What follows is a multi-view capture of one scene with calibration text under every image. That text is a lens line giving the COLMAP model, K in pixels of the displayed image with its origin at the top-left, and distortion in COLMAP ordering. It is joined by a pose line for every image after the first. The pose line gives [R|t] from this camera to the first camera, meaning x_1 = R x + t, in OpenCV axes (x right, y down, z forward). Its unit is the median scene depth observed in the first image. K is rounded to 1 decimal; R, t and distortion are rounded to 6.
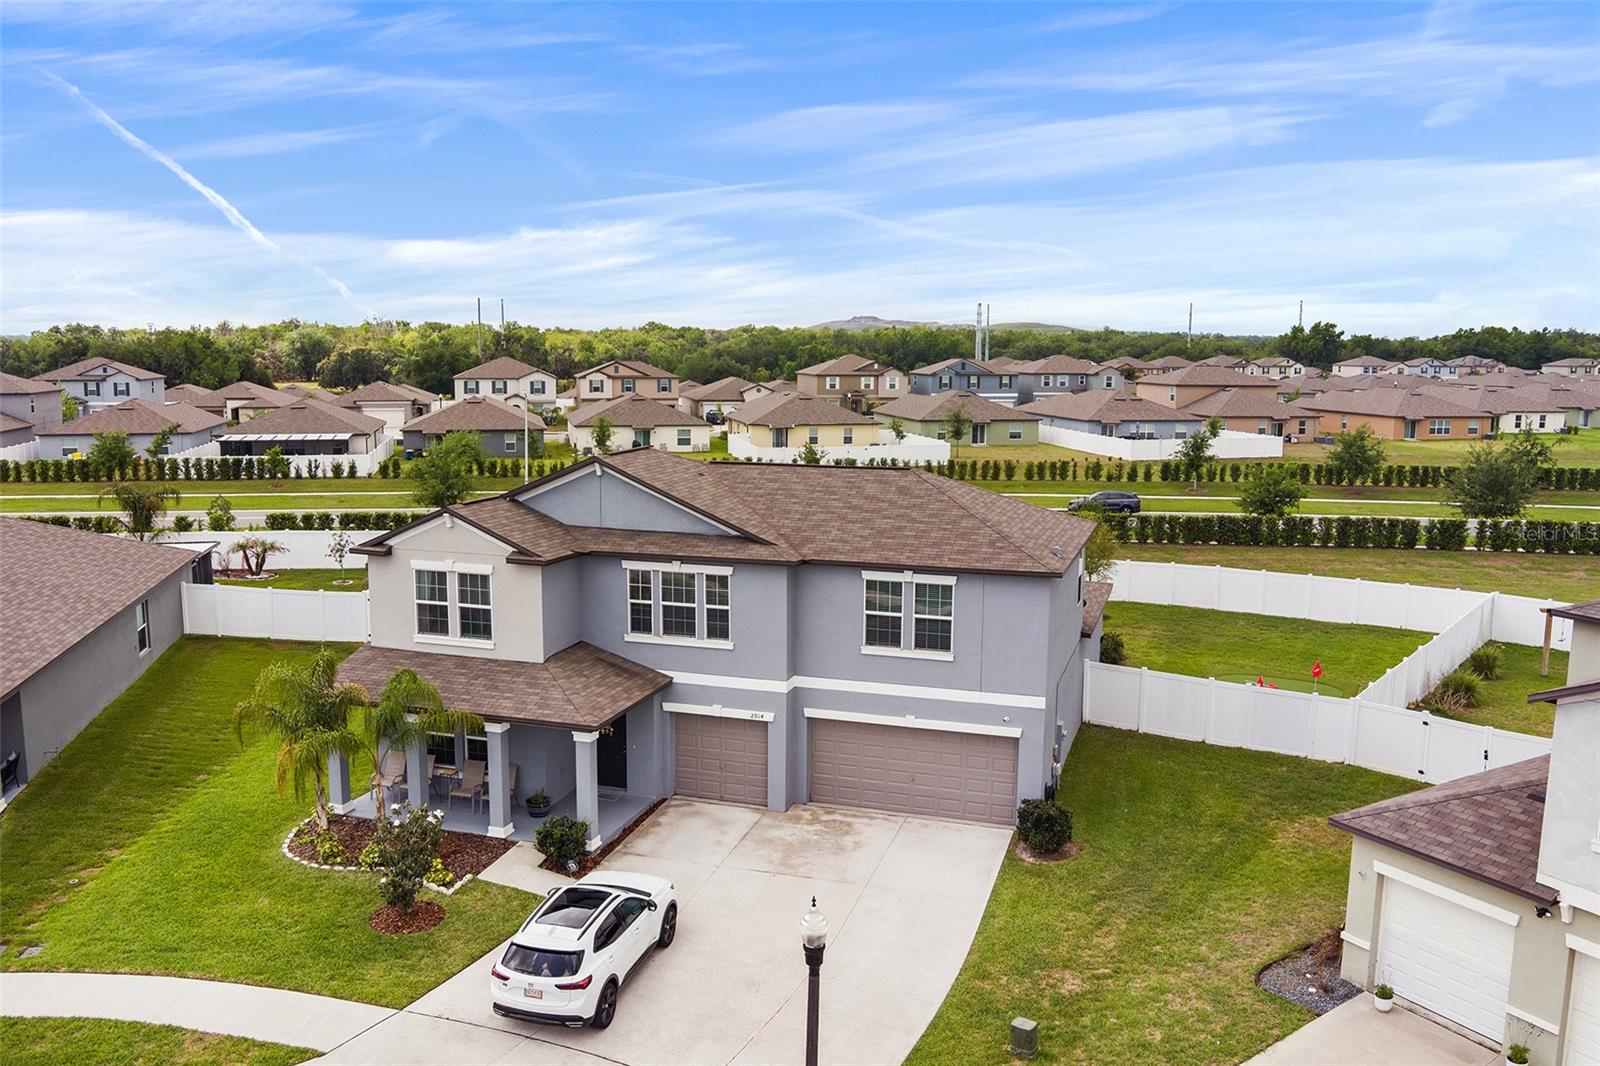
lens RADIAL K [[1322.7, 0, 800.0], [0, 1322.7, 533.0], [0, 0, 1]] dist [-0.063566, 0.002174]
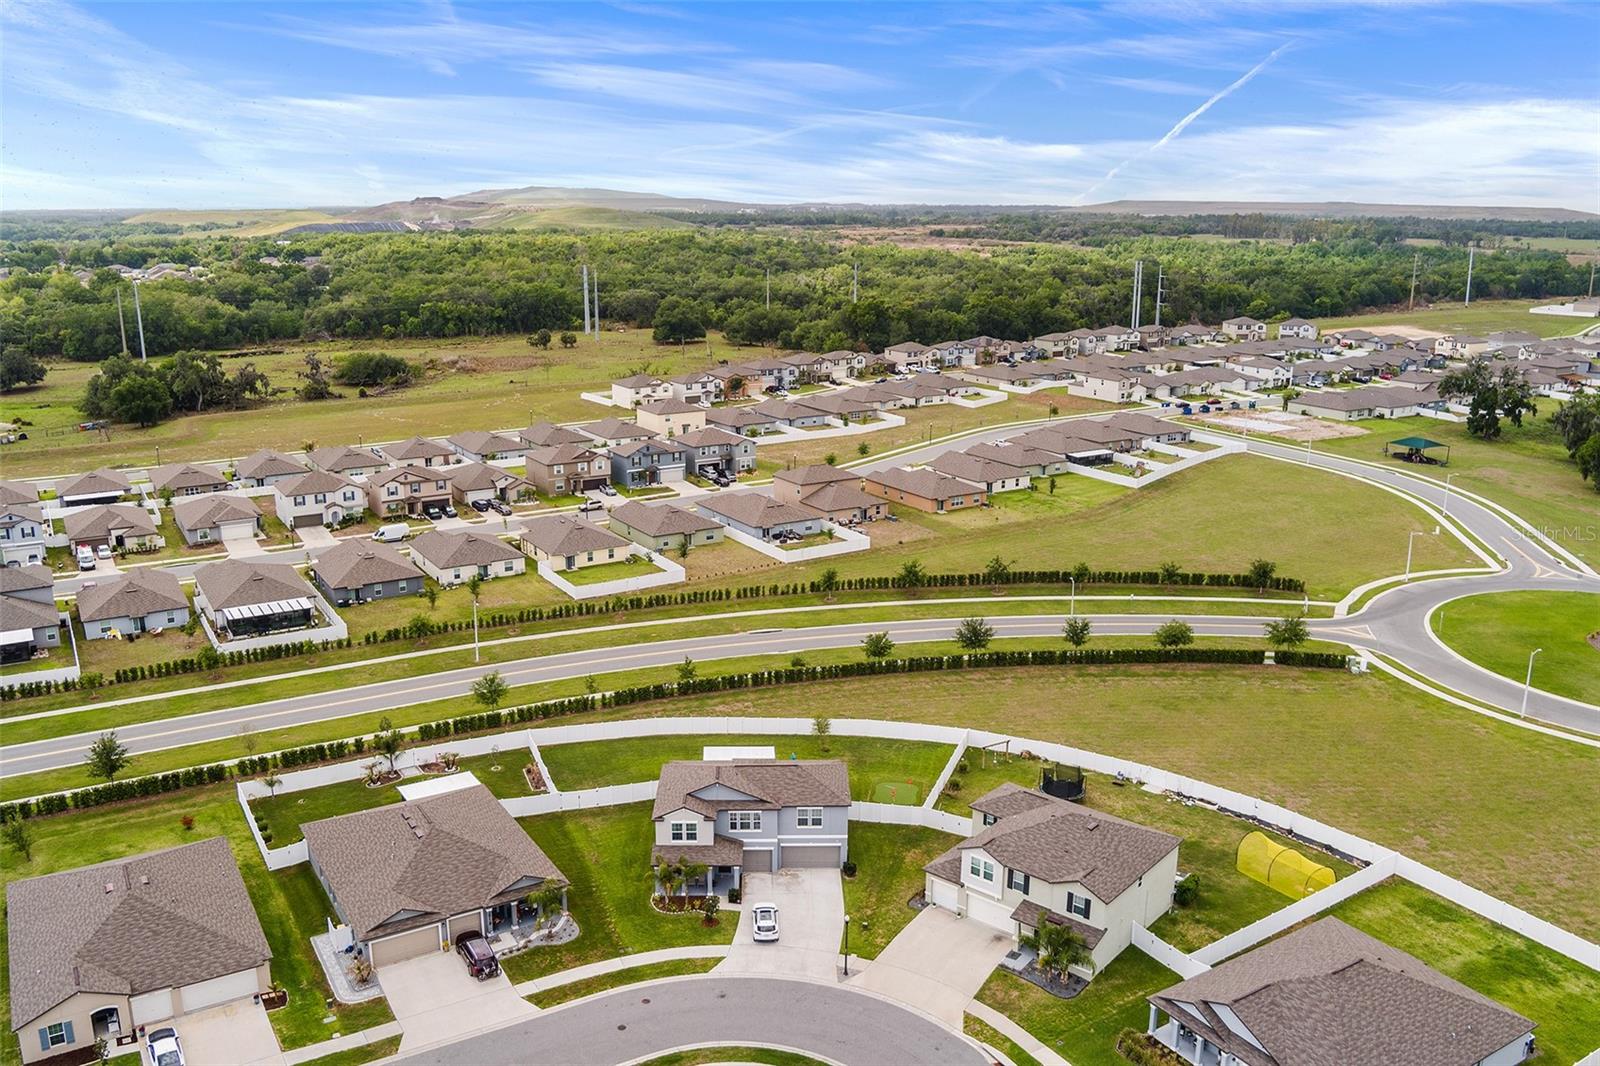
lens RADIAL K [[1309.0, 0, 800.0], [0, 1309.0, 533.0], [0, 0, 1]] dist [-0.070036, 0.021280]
pose [[0.946460, -0.084348, 0.311606, -0.958777], [0.050663, 0.992111, 0.114670, -1.084865], [-0.318820, -0.092743, 0.943267, -2.225257]]
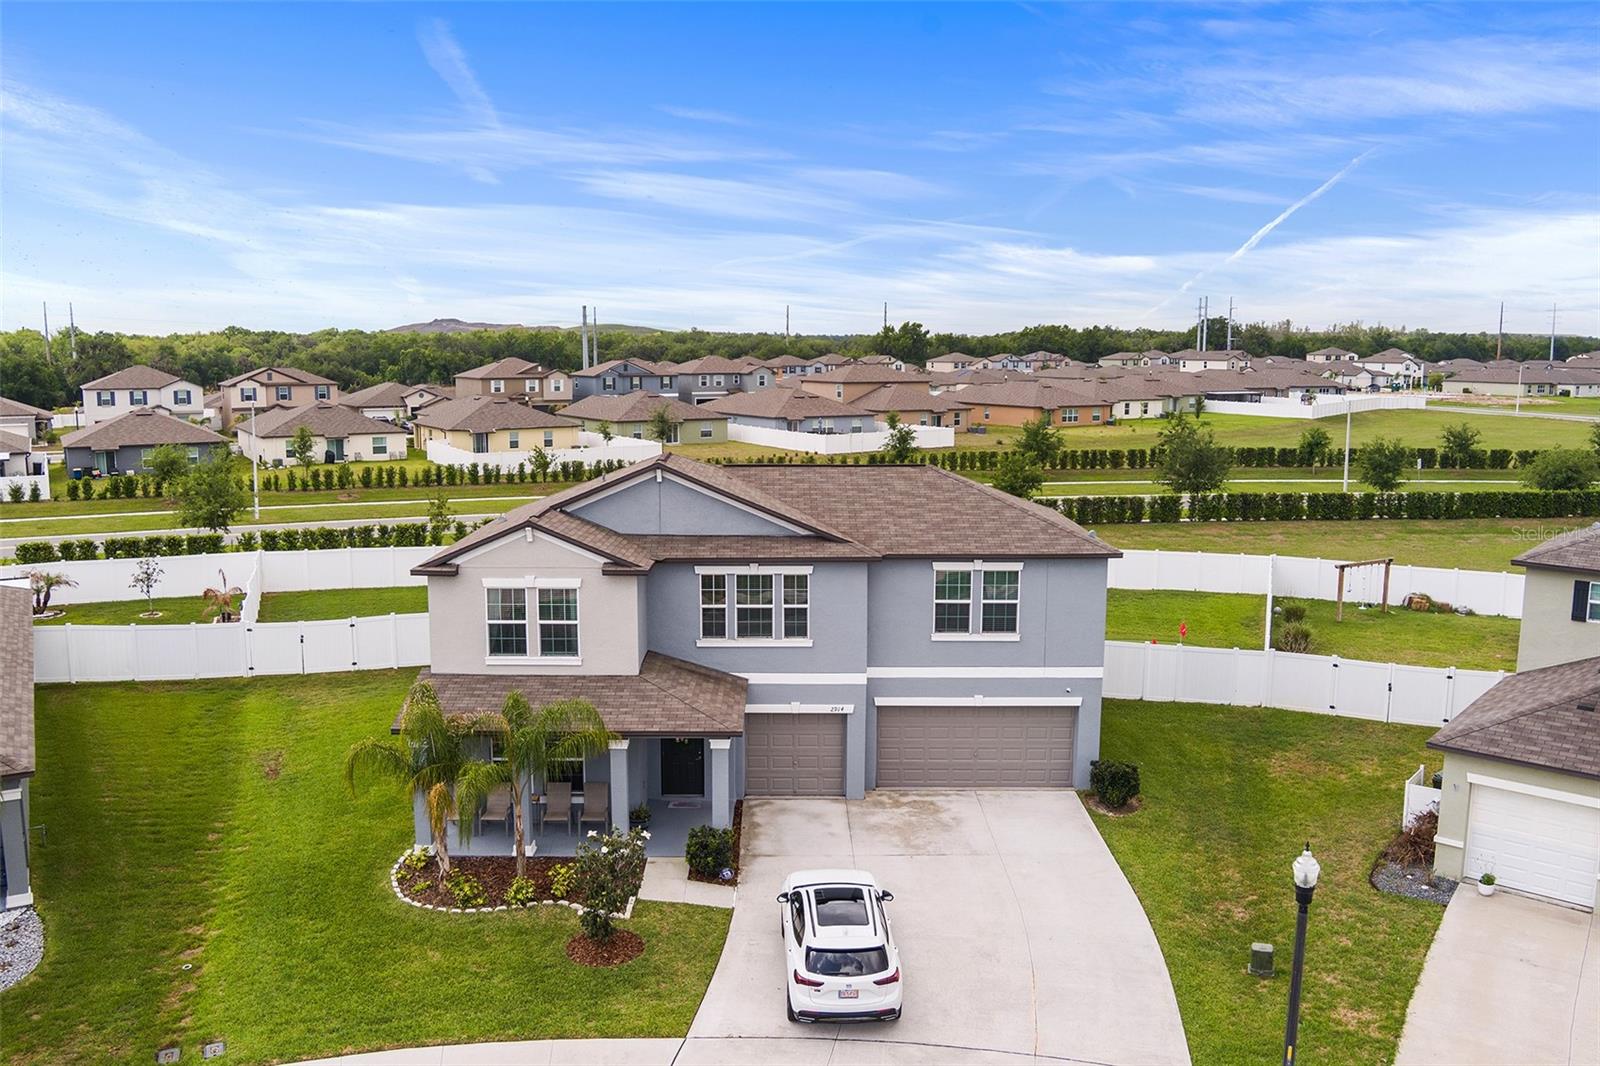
lens RADIAL K [[1295.8, 0, 800.0], [0, 1295.8, 533.0], [0, 0, 1]] dist [-0.064320, 0.001451]
pose [[0.950132, -0.049746, 0.307856, -0.355788], [0.049167, 0.998744, 0.009643, -0.009648], [-0.307949, 0.005974, 0.951384, 0.046129]]
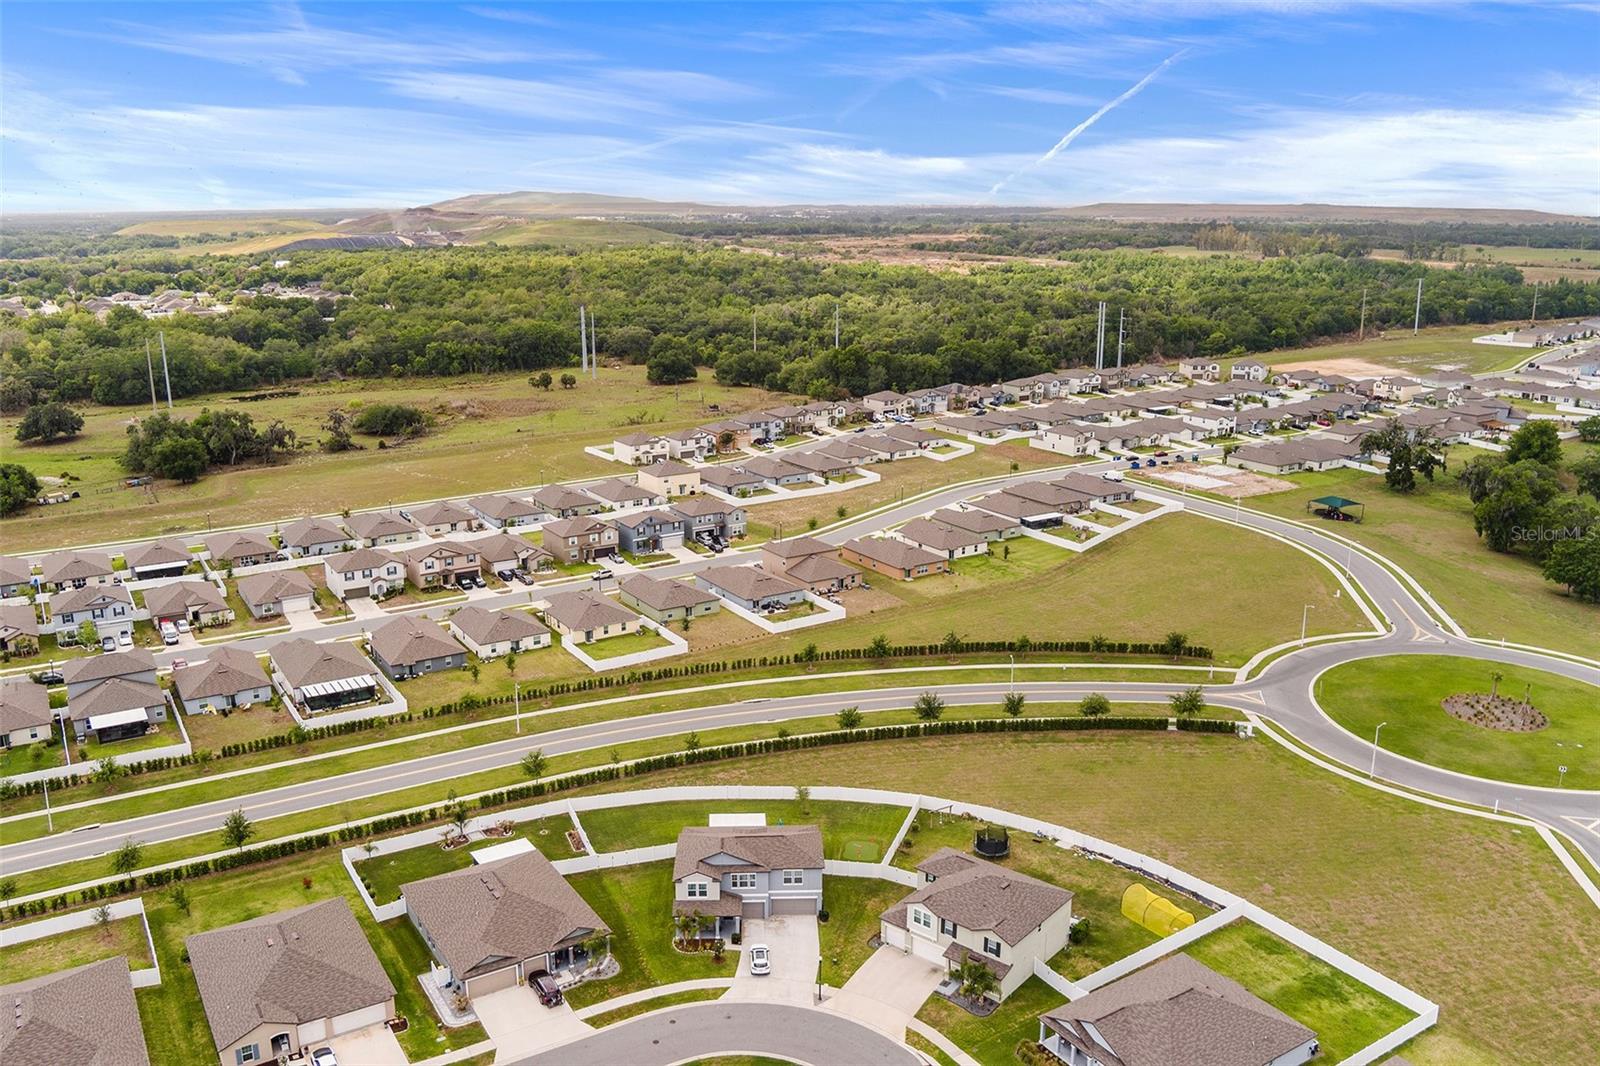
lens RADIAL K [[1295.8, 0, 800.0], [0, 1295.8, 533.0], [0, 0, 1]] dist [-0.064320, 0.001451]
pose [[0.942756, -0.093016, 0.320248, -1.217087], [0.057487, 0.991267, 0.118681, -1.648220], [-0.328490, -0.093477, 0.939870, -3.136600]]
